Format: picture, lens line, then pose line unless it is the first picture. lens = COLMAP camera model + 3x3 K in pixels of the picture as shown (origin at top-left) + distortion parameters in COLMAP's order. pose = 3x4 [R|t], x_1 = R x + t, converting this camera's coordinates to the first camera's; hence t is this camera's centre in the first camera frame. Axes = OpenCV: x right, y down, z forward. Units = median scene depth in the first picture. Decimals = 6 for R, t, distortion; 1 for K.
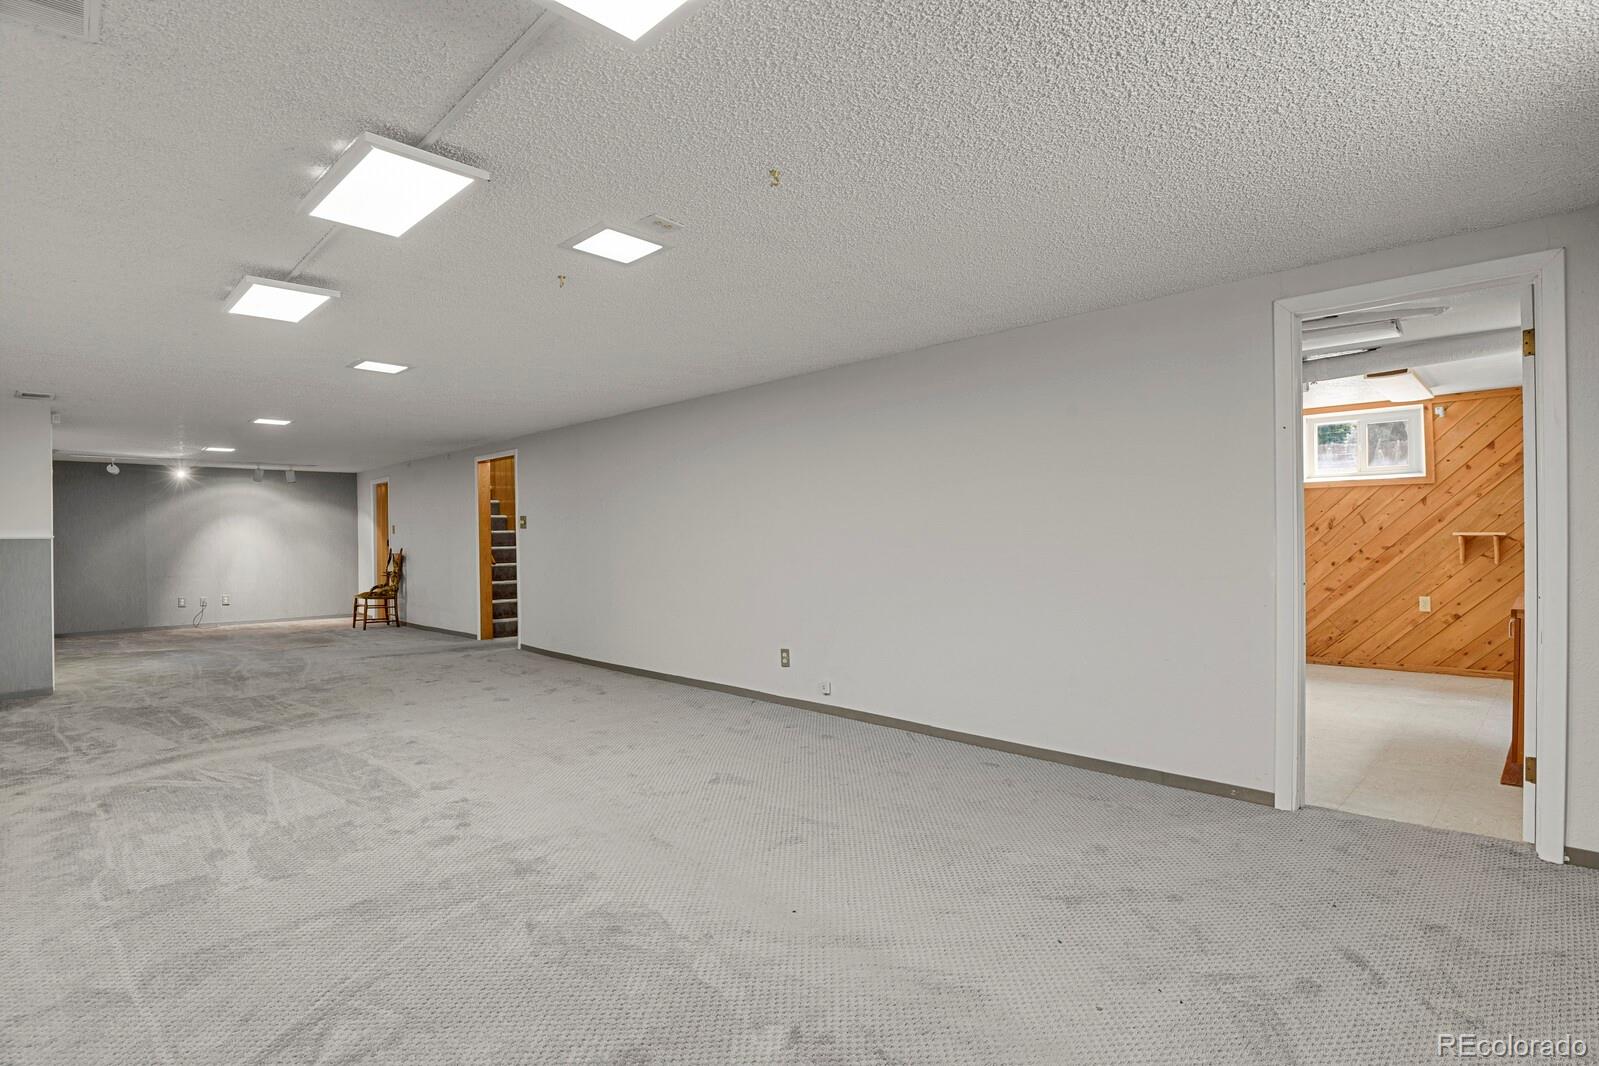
lens RADIAL K [[779.7, 0, 801.6], [0, 779.7, 540.1], [0, 0, 1]] dist [-0.022090, -0.005686]
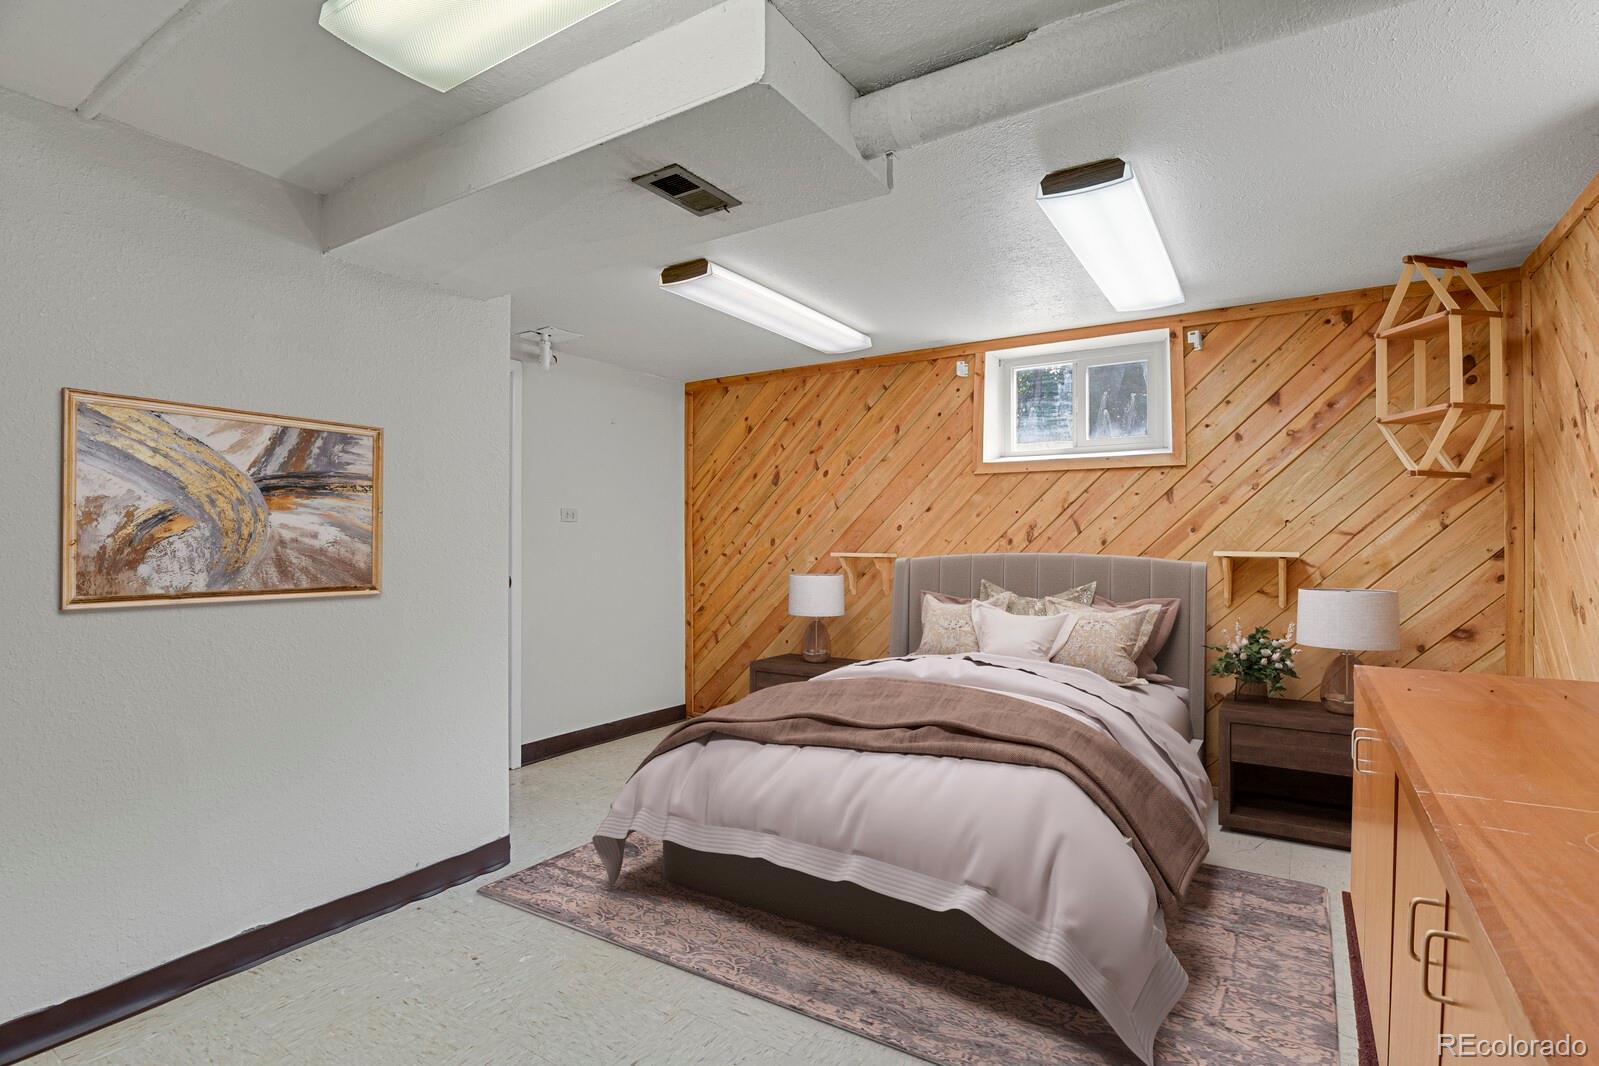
lens RADIAL K [[779.7, 0, 801.6], [0, 779.7, 540.1], [0, 0, 1]] dist [-0.022090, -0.005686]
pose [[0.973959, 0.013058, 0.226346, 0.412815], [-0.011192, 0.999892, -0.009526, -0.008934], [-0.226446, 0.006745, 0.974000, 0.496730]]
